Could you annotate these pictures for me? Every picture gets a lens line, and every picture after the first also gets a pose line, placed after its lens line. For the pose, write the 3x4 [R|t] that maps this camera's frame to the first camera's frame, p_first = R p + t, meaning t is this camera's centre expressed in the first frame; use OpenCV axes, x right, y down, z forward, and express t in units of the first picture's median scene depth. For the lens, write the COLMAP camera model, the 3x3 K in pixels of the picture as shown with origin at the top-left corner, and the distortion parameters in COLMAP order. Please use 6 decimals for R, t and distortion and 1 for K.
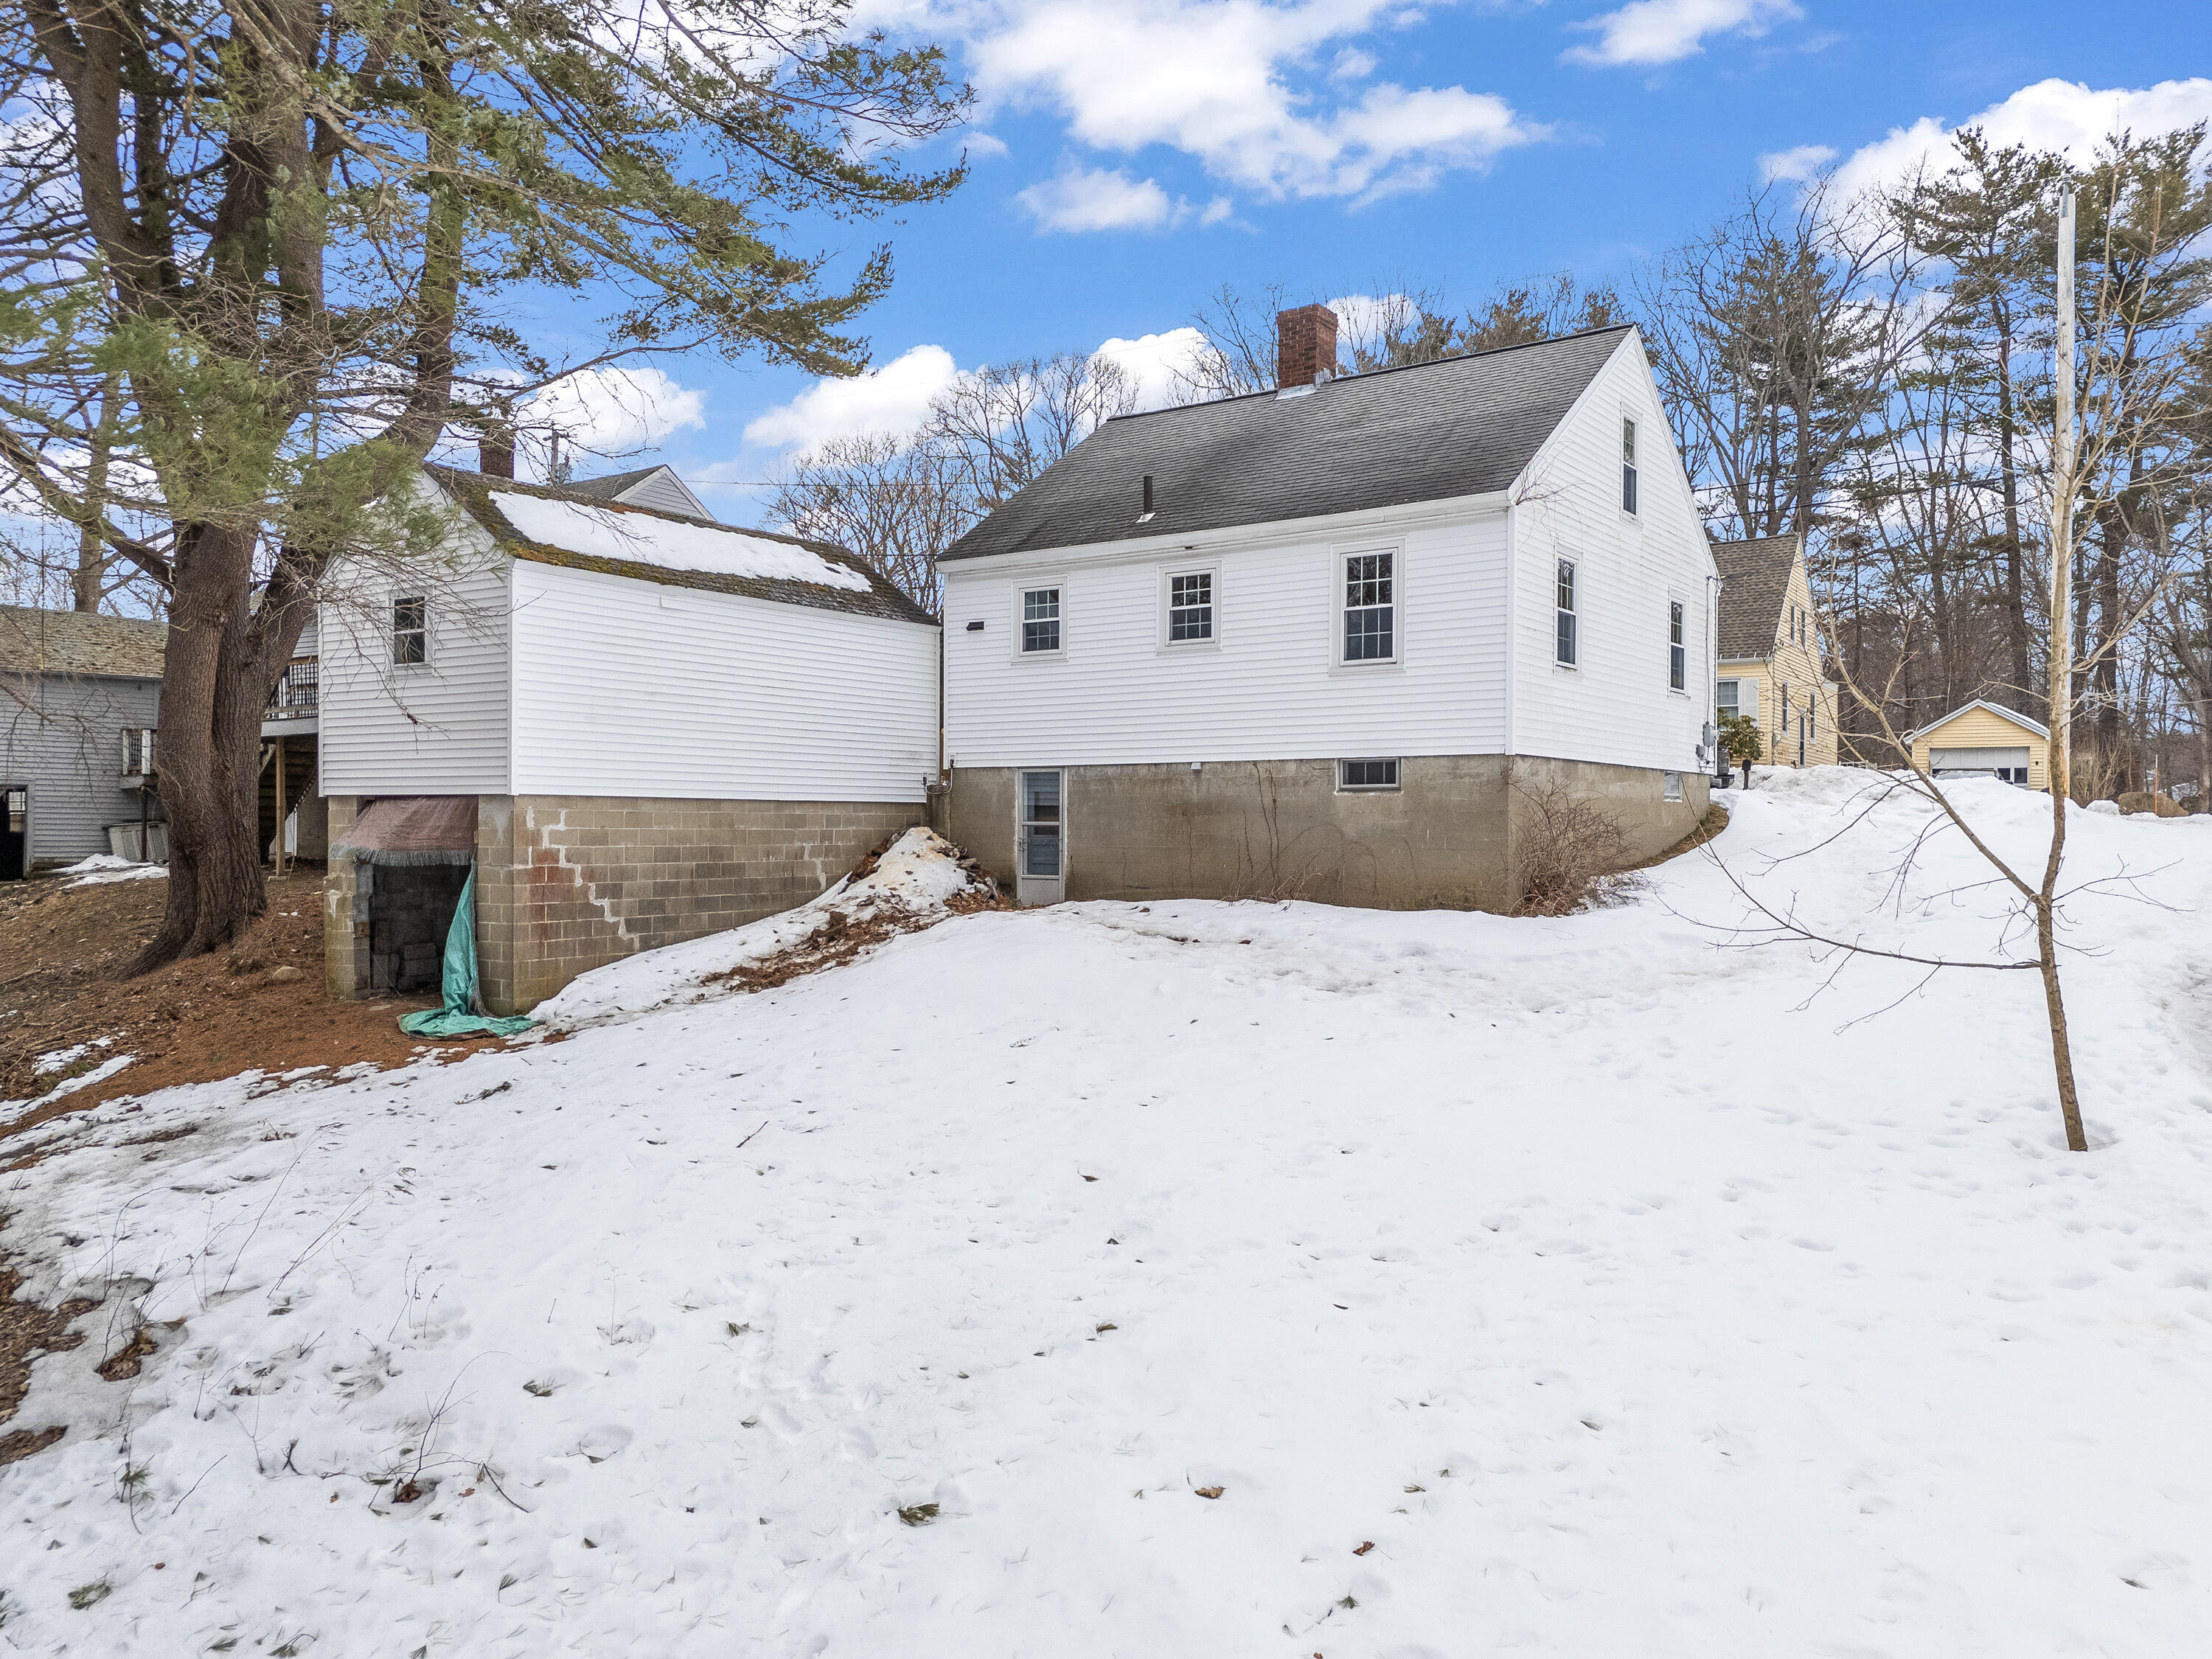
lens RADIAL K [[1596.9, 0, 1108.8], [0, 1596.9, 832.3], [0, 0, 1]] dist [0.001389, -0.003017]
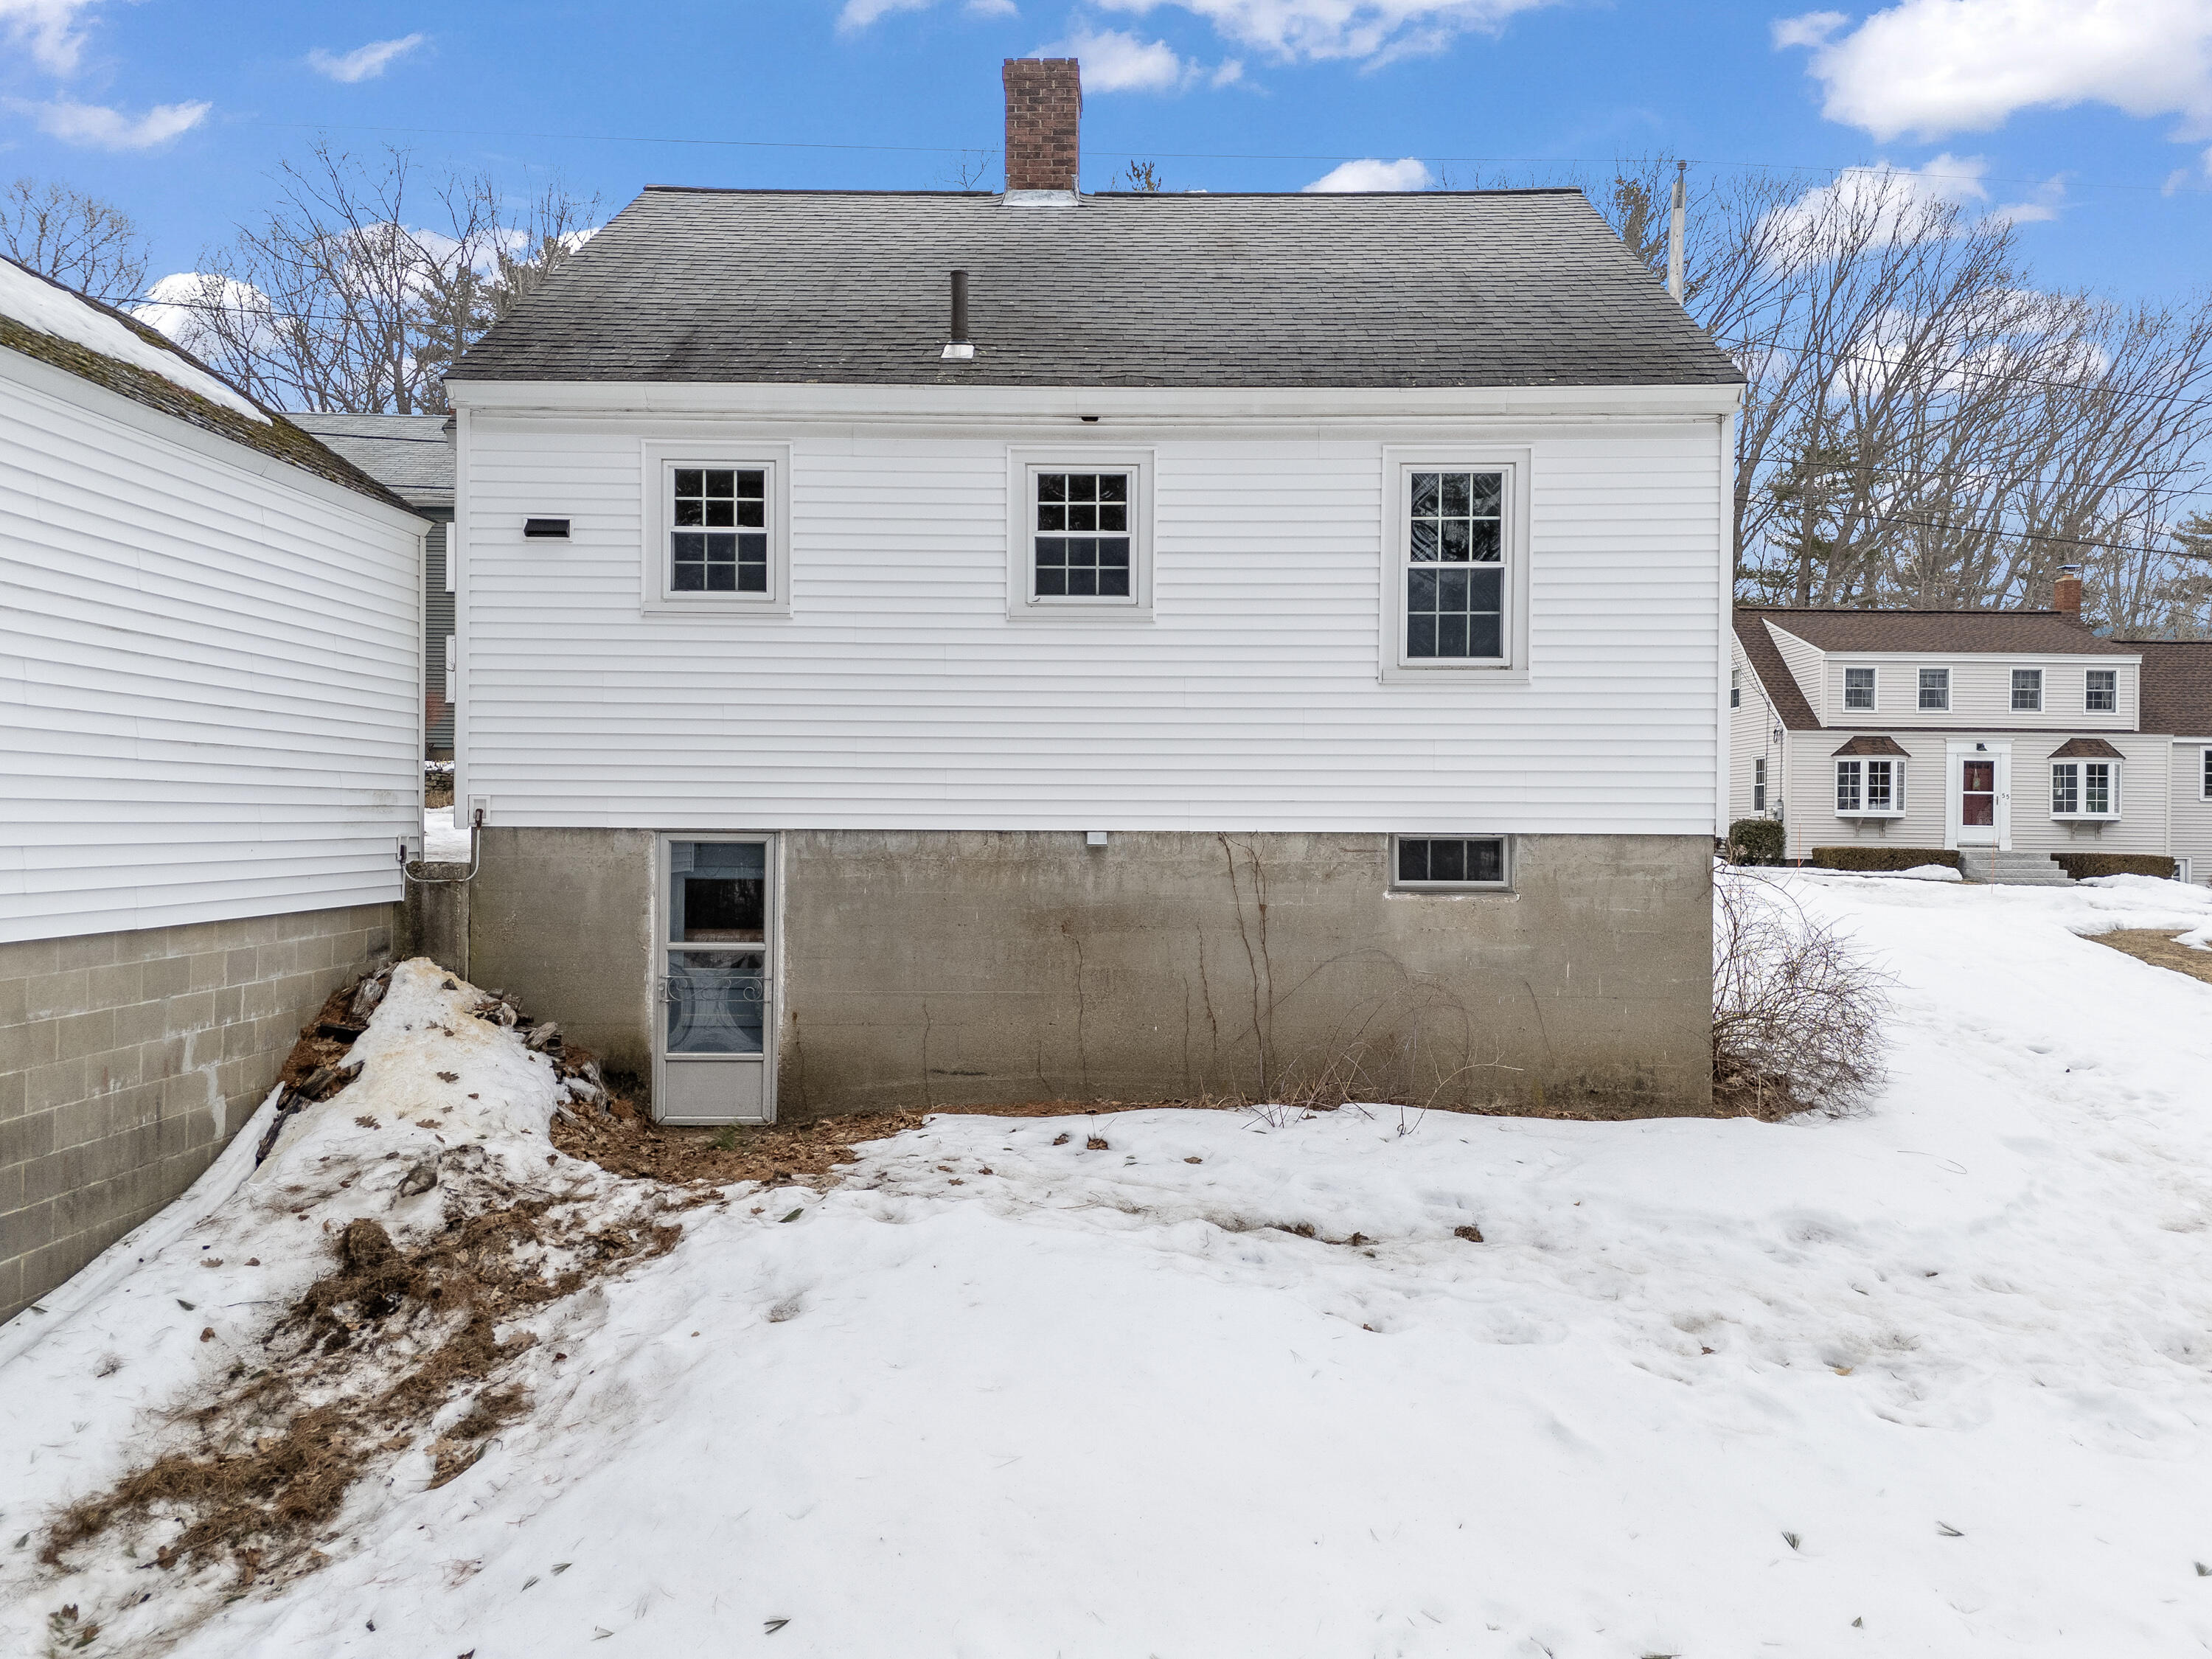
lens RADIAL K [[1596.9, 0, 1104.2], [0, 1596.9, 820.4], [0, 0, 1]] dist [0.001389, -0.003017]
pose [[0.810304, 0.002218, 0.586006, -0.247449], [-0.002398, 0.999997, -0.000469, -0.047107], [-0.586005, -0.001025, 0.810307, 0.572174]]
